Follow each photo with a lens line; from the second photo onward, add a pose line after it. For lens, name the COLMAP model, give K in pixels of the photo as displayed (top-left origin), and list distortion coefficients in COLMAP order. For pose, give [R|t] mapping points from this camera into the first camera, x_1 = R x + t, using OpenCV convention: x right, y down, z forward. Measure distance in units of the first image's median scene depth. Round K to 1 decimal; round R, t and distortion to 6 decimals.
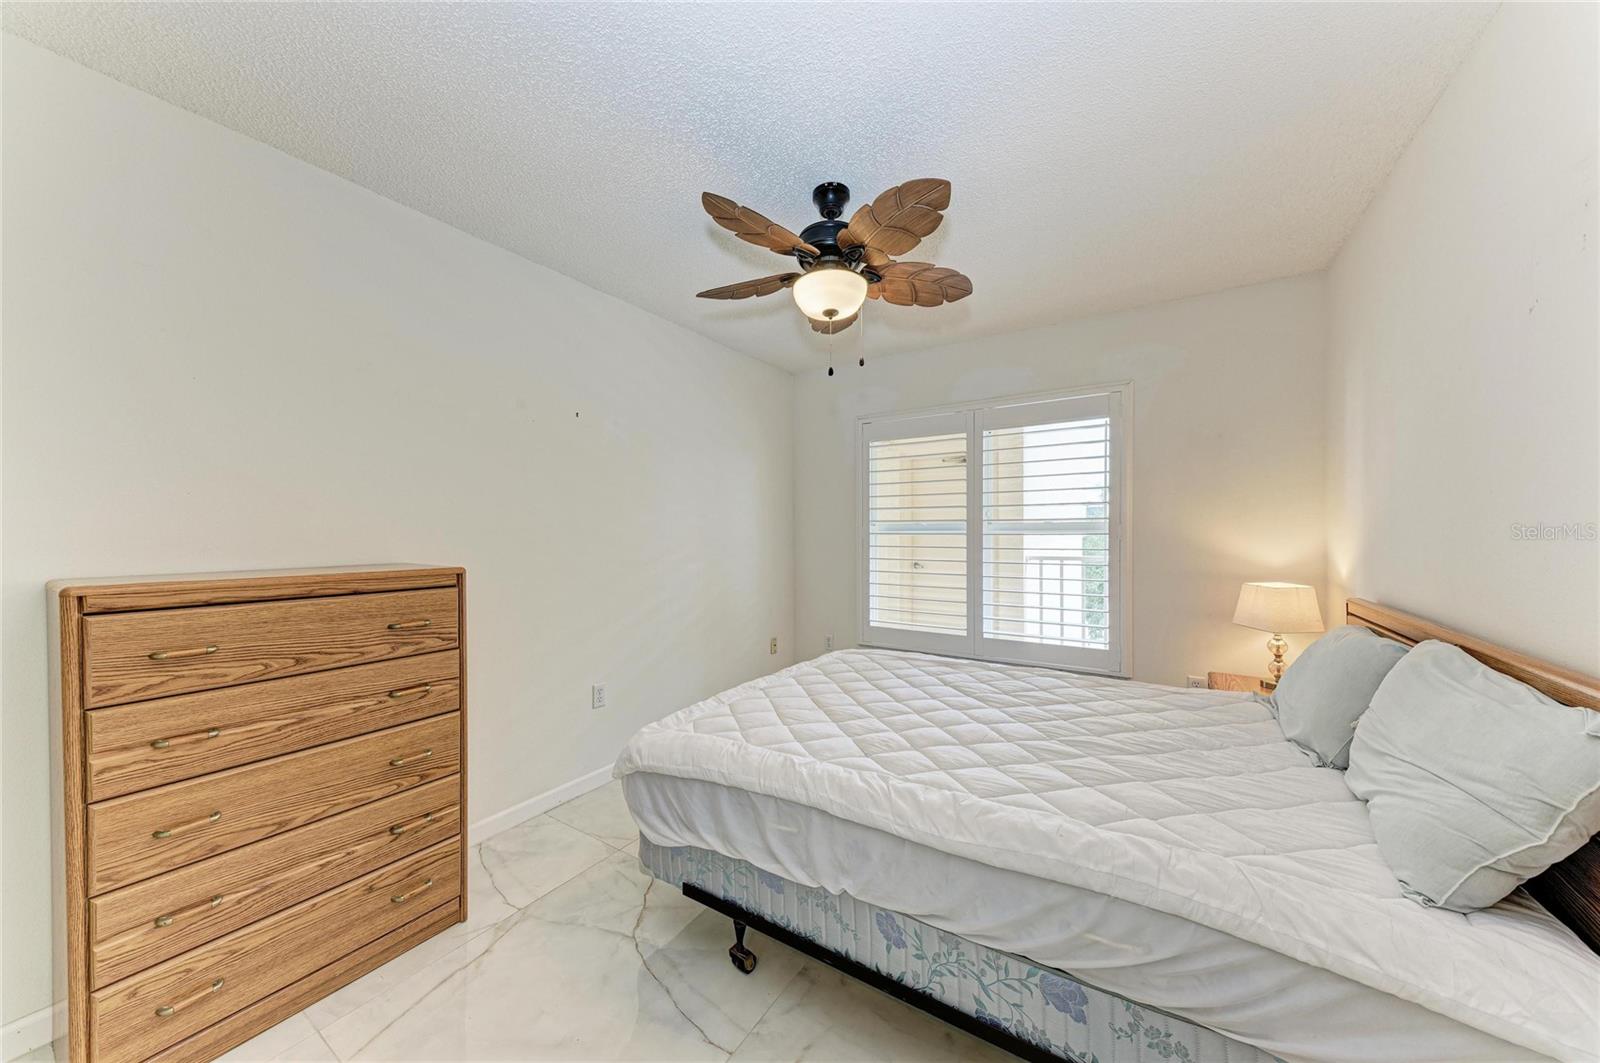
lens RADIAL K [[540.6, 0, 802.6], [0, 540.6, 534.7], [0, 0, 1]] dist [0.010401, -0.000424]
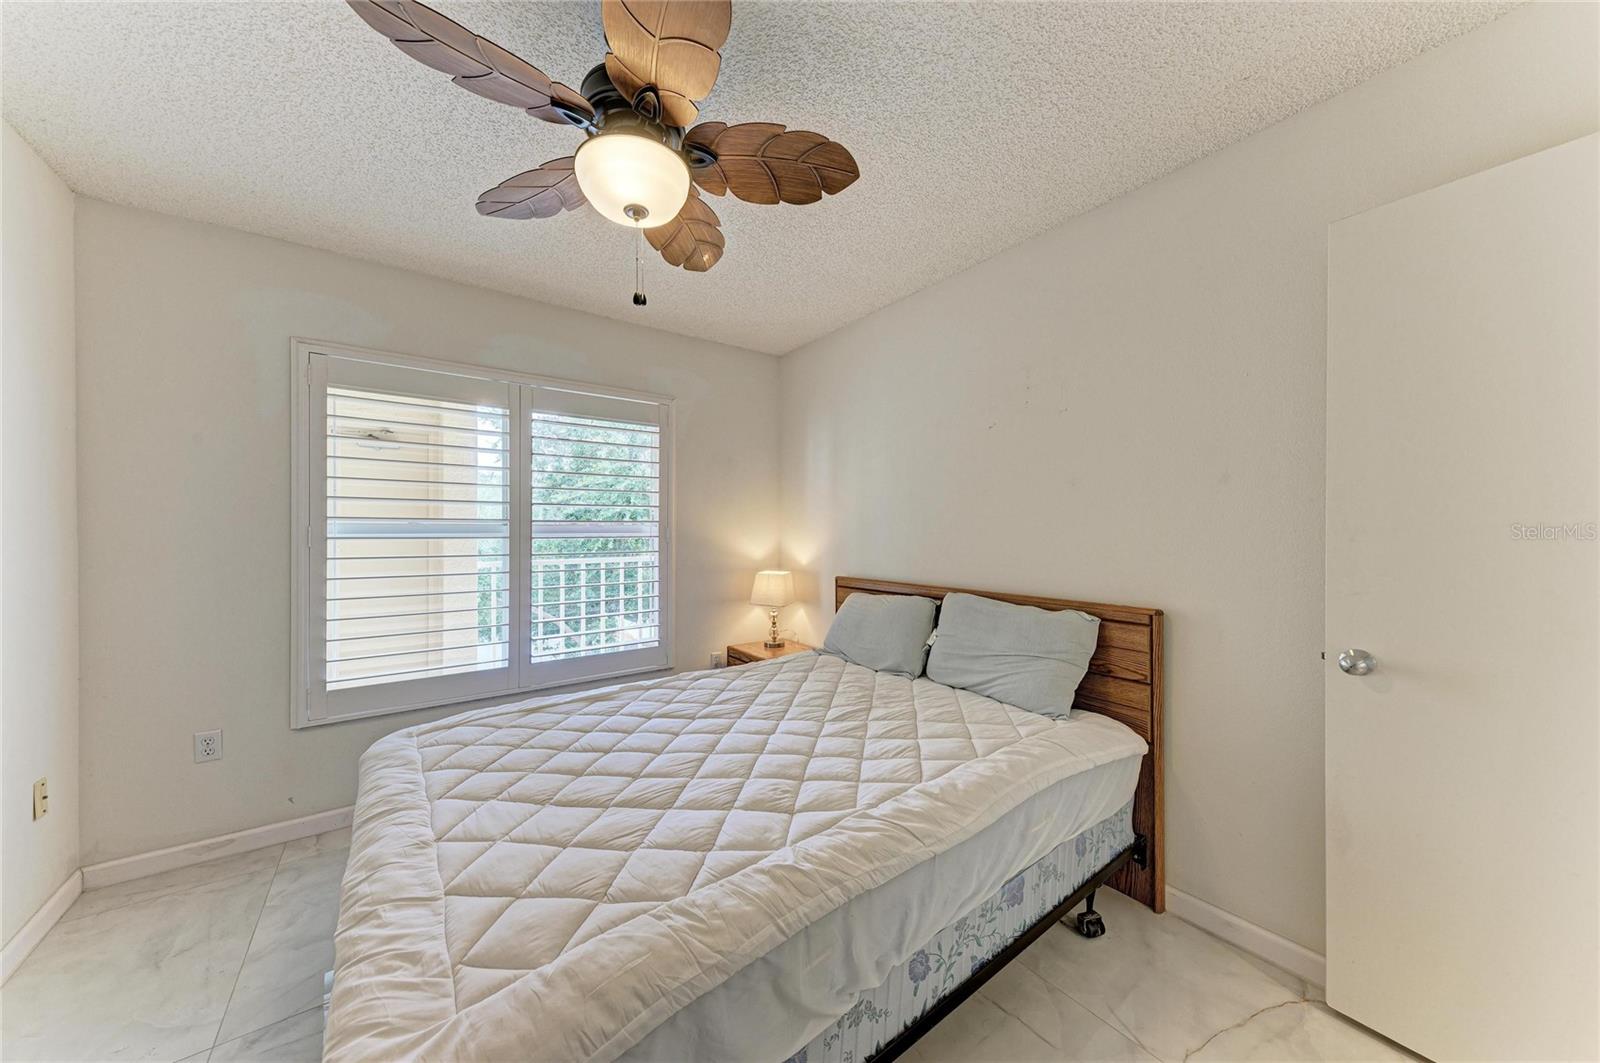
lens RADIAL K [[540.6, 0, 802.6], [0, 540.6, 534.7], [0, 0, 1]] dist [0.010401, -0.000424]
pose [[0.353869, -0.002642, 0.935291, -0.482796], [0.006614, 0.999978, 0.000323, -0.004594], [-0.935272, 0.006072, 0.353879, 0.536359]]
